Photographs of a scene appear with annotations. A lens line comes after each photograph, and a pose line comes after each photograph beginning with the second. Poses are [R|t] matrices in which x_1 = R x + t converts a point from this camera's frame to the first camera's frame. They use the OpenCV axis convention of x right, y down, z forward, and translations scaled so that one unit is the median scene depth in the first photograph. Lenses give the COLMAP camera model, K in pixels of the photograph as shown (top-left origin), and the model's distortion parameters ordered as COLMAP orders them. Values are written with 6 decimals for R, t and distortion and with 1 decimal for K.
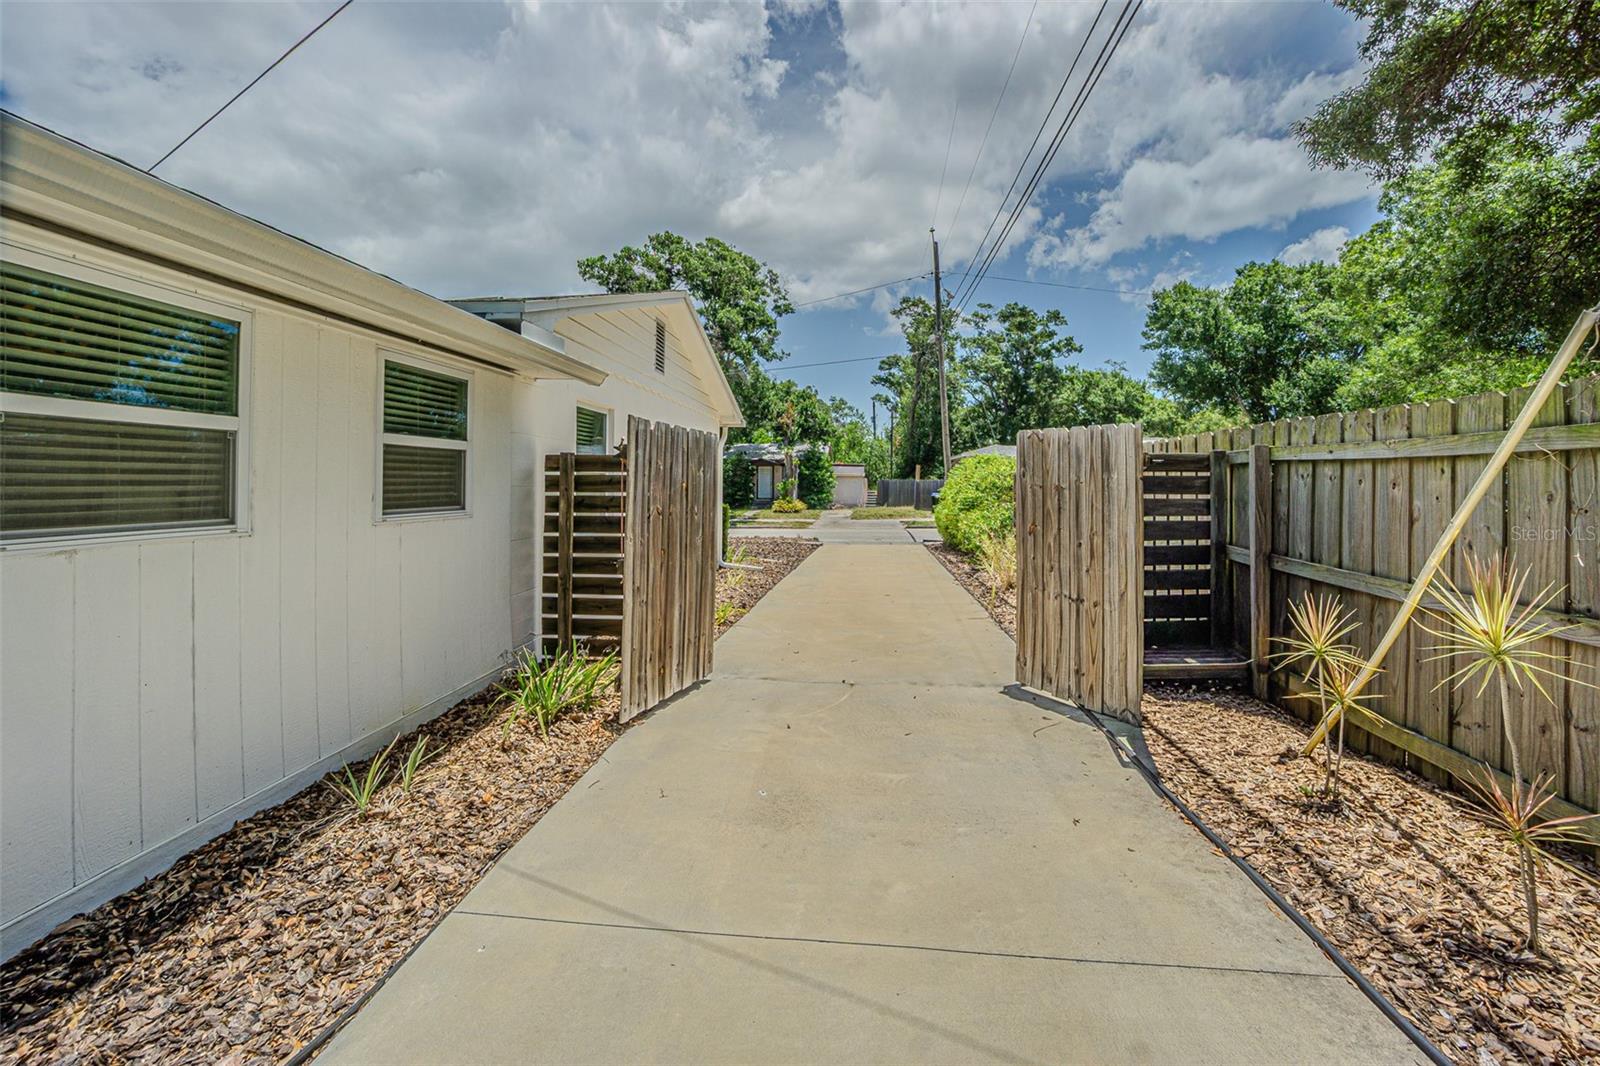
lens RADIAL K [[696.4, 0, 797.5], [0, 696.4, 486.7], [0, 0, 1]] dist [-0.052099, 0.000075]
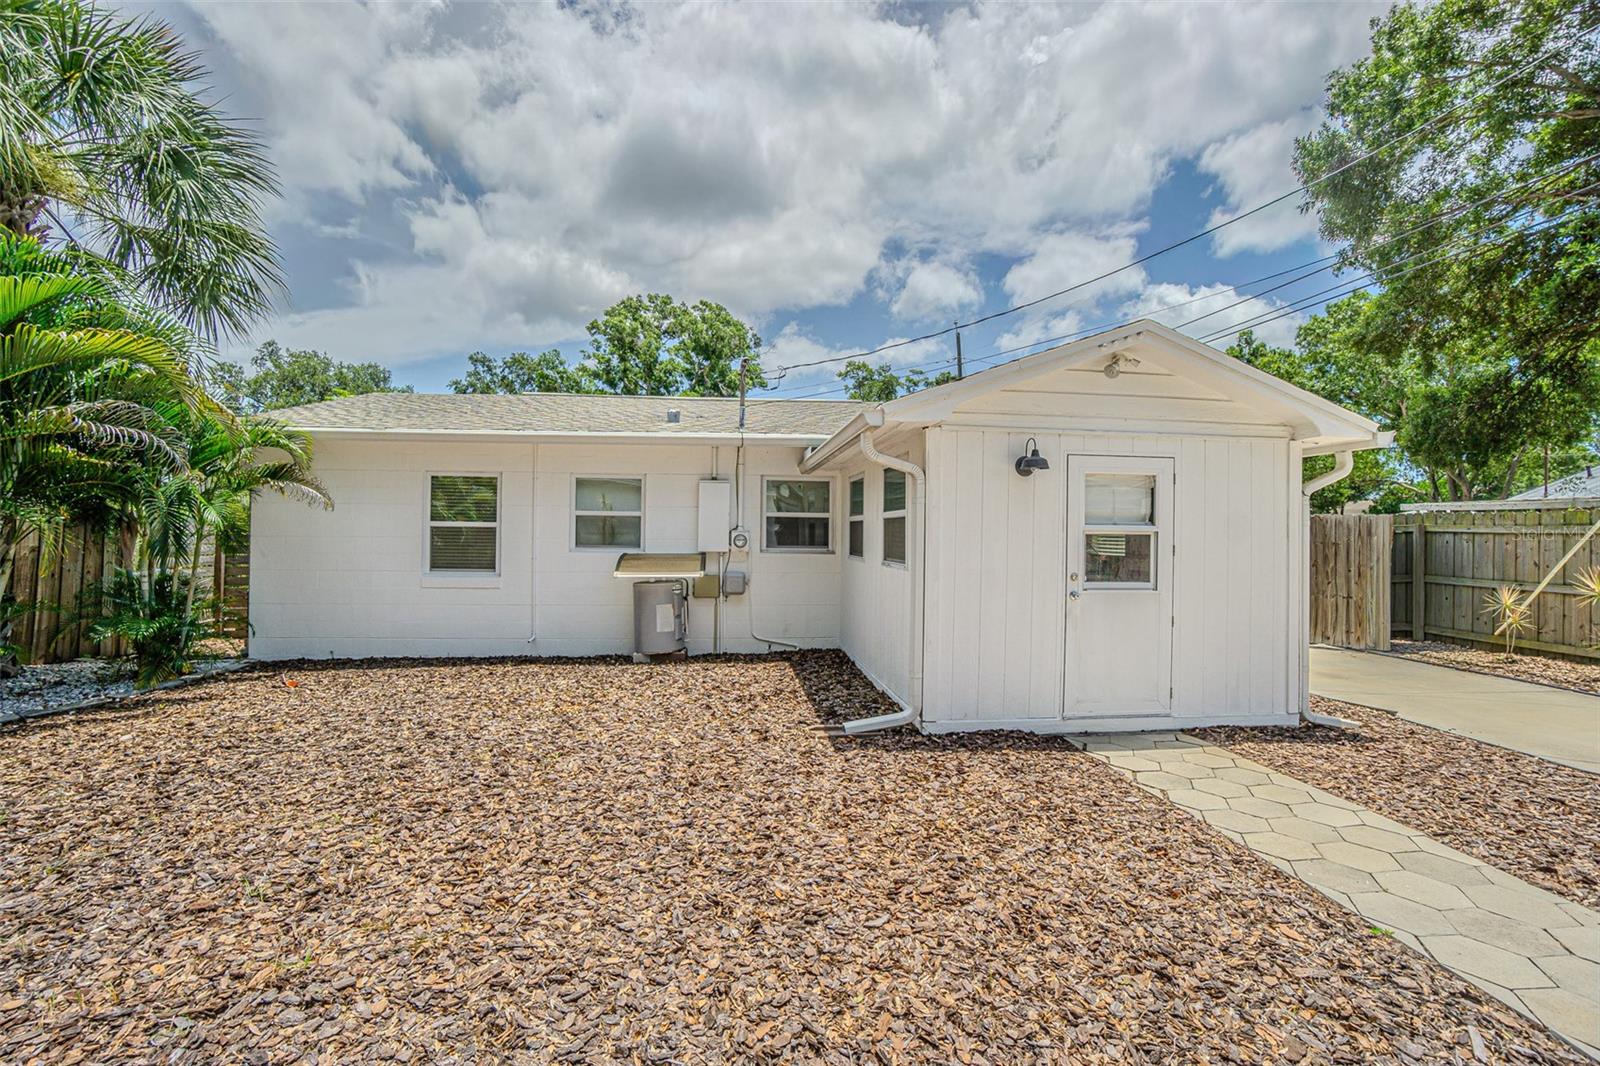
lens RADIAL K [[702.6, 0, 795.1], [0, 702.6, 527.8], [0, 0, 1]] dist [-0.047807, 0.000137]
pose [[0.980255, 0.009091, 0.197530, -0.182307], [-0.007496, 0.999933, -0.008825, -0.001735], [-0.197597, 0.007170, 0.980257, -0.075991]]
